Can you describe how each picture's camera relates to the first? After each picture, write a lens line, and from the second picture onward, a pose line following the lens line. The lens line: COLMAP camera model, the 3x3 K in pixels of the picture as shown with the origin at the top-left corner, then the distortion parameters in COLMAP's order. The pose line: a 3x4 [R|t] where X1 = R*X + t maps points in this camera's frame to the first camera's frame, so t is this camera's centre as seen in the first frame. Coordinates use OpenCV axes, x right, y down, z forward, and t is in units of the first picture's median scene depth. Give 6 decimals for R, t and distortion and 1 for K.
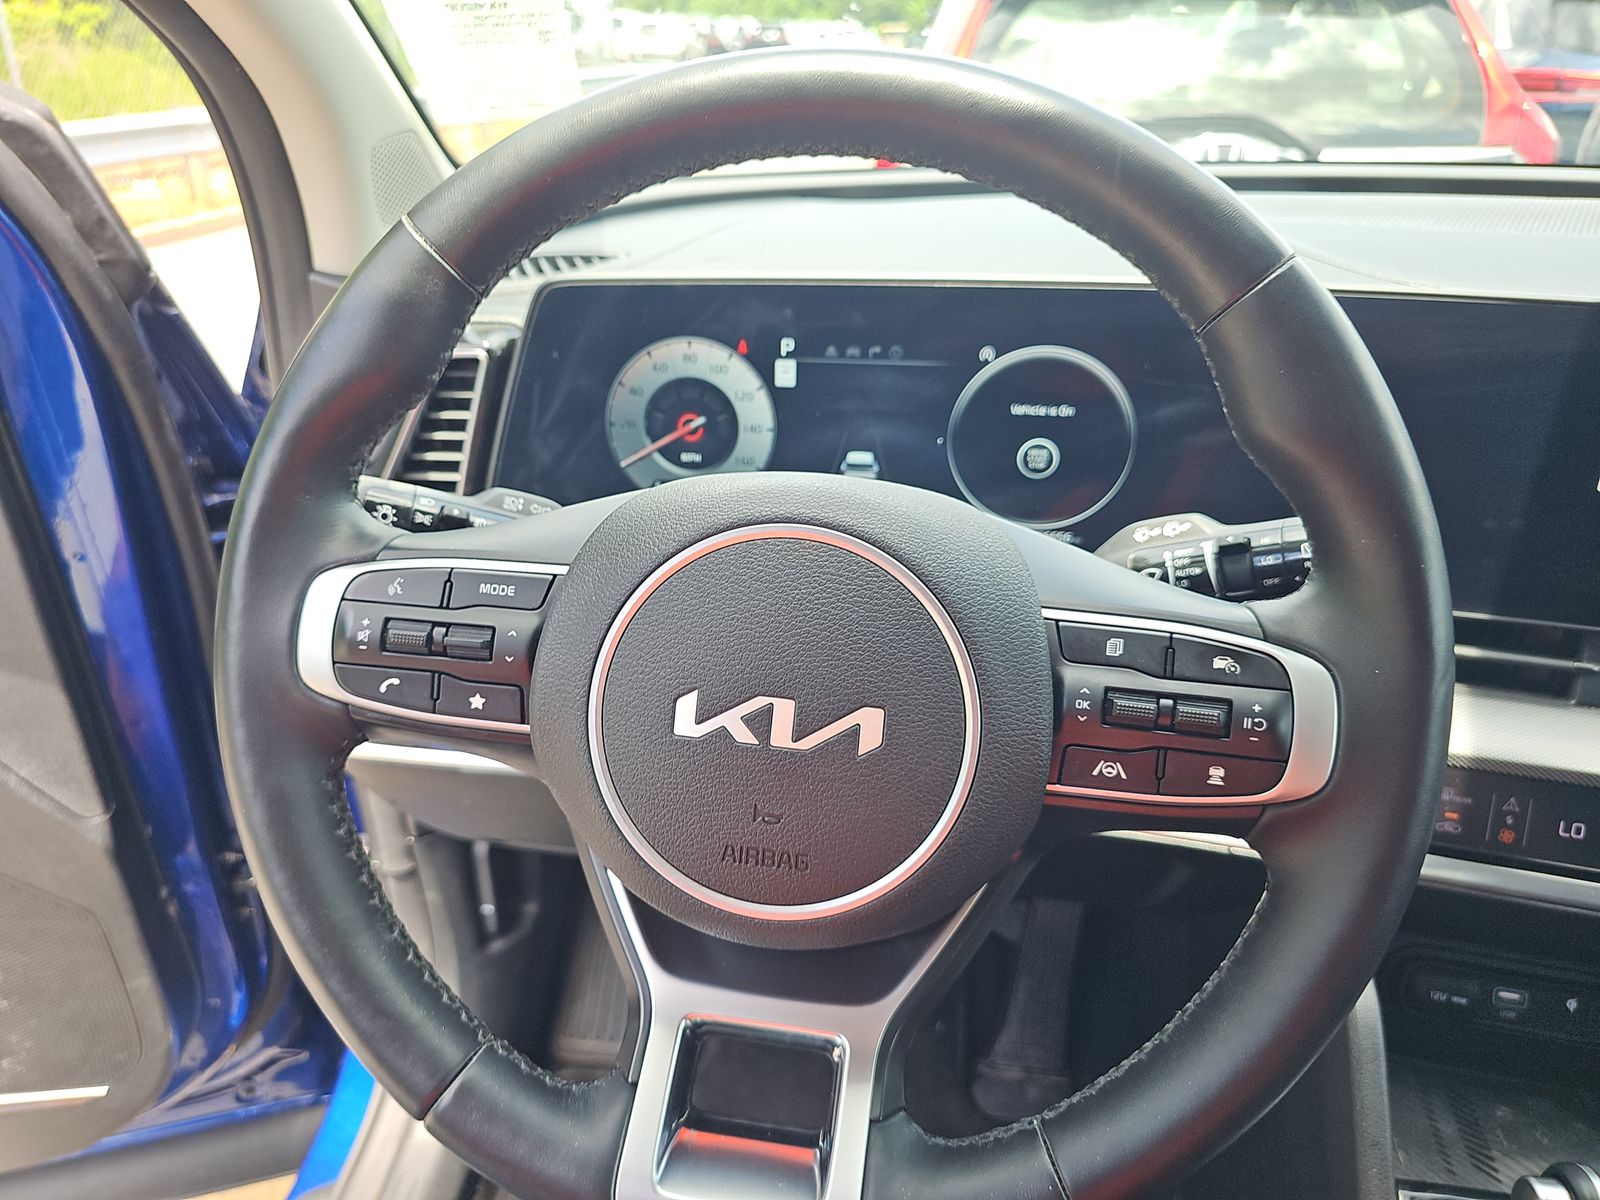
lens RADIAL K [[1101.9, 0, 793.0], [0, 1101.9, 597.4], [0, 0, 1]] dist [0.008407, -0.008670]
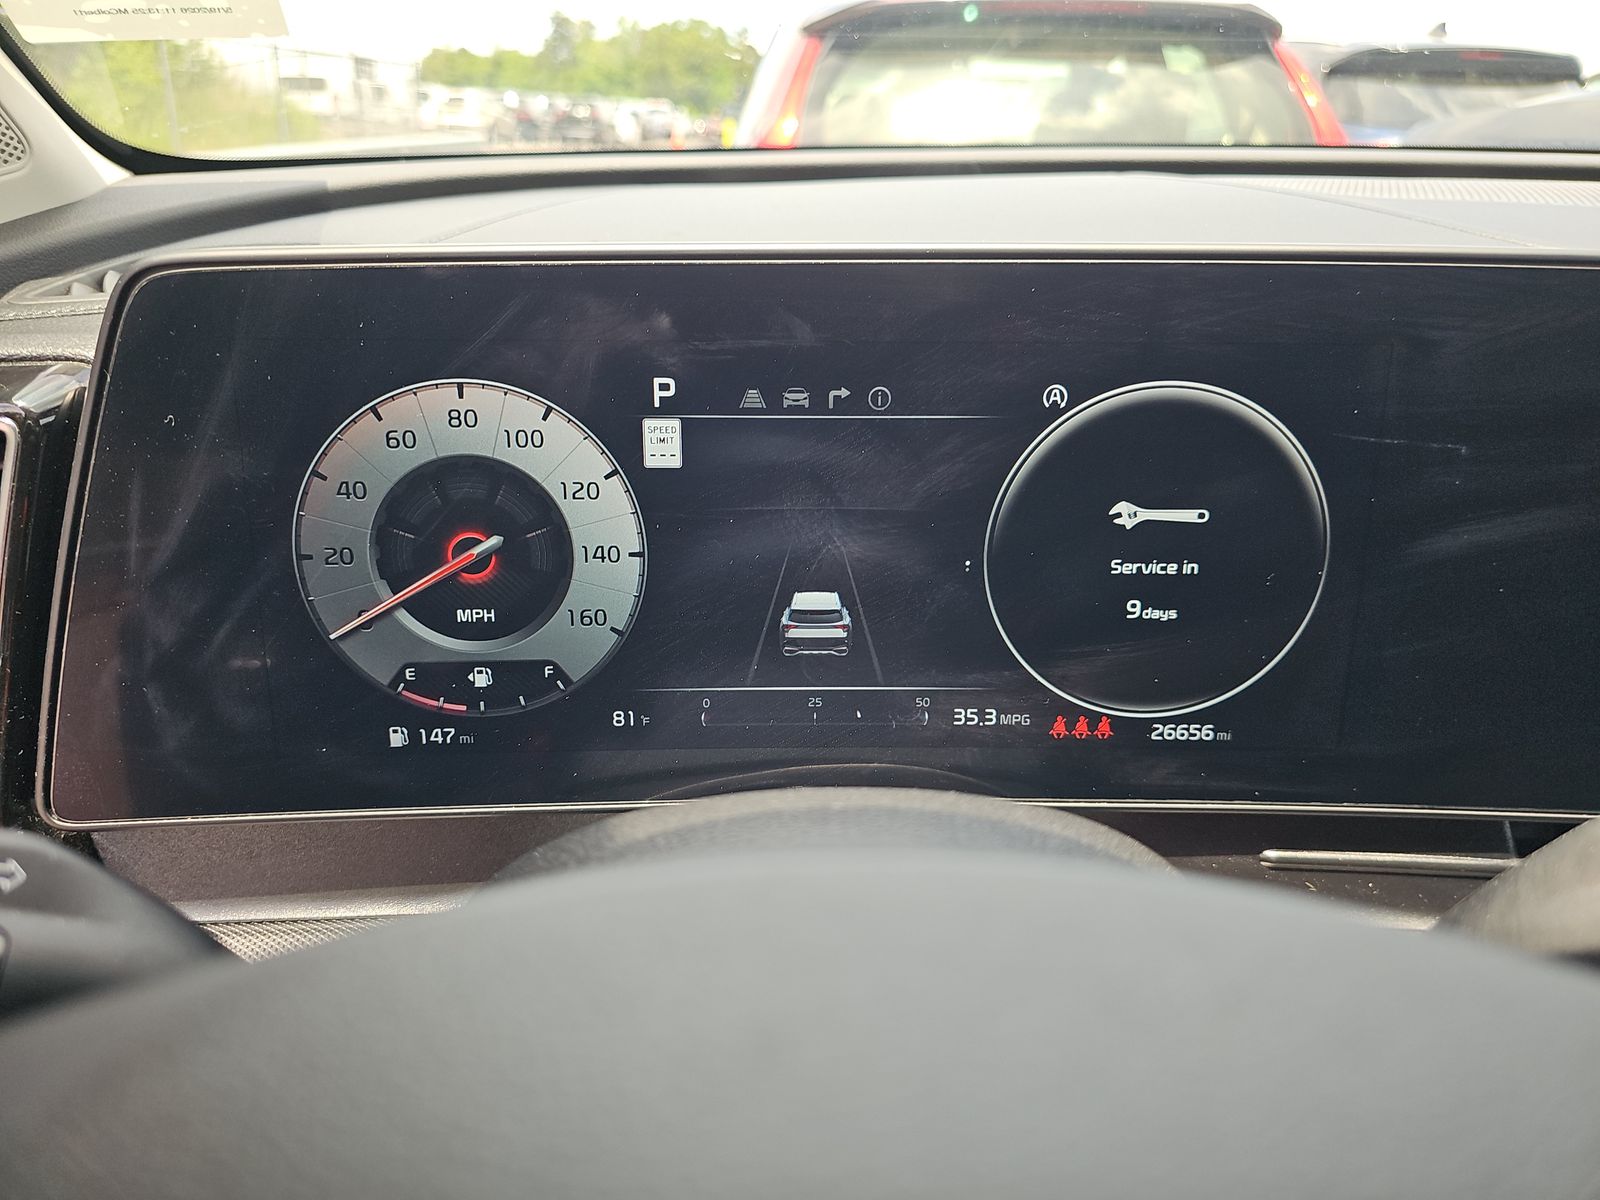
lens RADIAL K [[1101.9, 0, 827.1], [0, 1101.9, 583.0], [0, 0, 1]] dist [0.008407, -0.008670]
pose [[0.982953, -0.050344, 0.176830, -0.024382], [0.062826, 0.995859, -0.065709, -0.099933], [-0.172790, 0.075698, 0.982045, 0.486847]]
